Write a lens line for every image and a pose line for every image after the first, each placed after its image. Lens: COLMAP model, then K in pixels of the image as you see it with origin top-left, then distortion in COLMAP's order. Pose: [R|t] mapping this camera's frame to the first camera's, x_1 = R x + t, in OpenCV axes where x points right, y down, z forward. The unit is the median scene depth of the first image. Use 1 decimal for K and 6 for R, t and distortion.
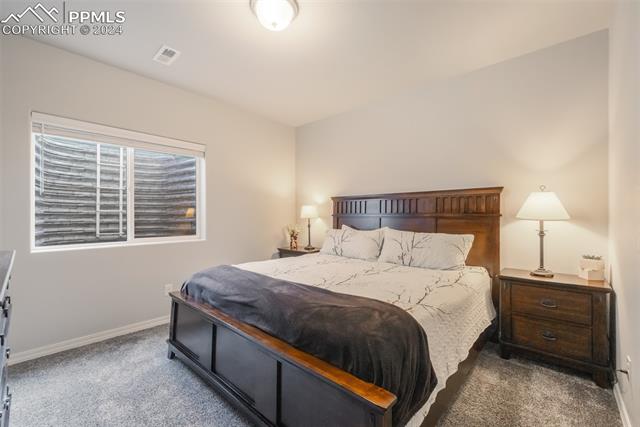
lens RADIAL K [[267.1, 0, 320.0], [0, 267.1, 213.5], [0, 0, 1]] dist [-0.000173, 0.000018]
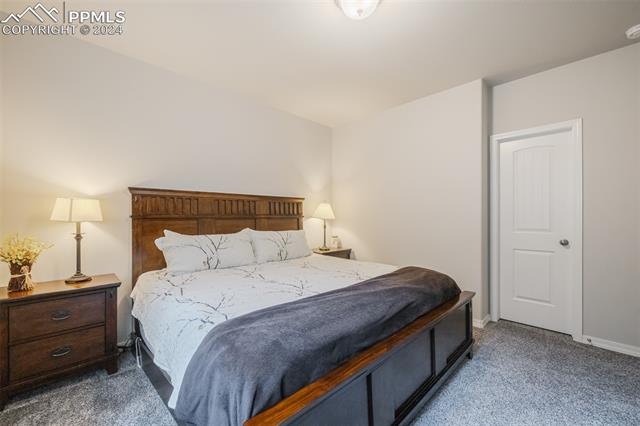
lens RADIAL K [[261.8, 0, 319.9], [0, 261.8, 216.8], [0, 0, 1]] dist [-0.000163, -0.000024]
pose [[0.068771, 0.001338, 0.997632, -0.696877], [-0.004670, 0.999989, -0.001020, 0.007766], [-0.997622, -0.004589, 0.068776, 0.679485]]
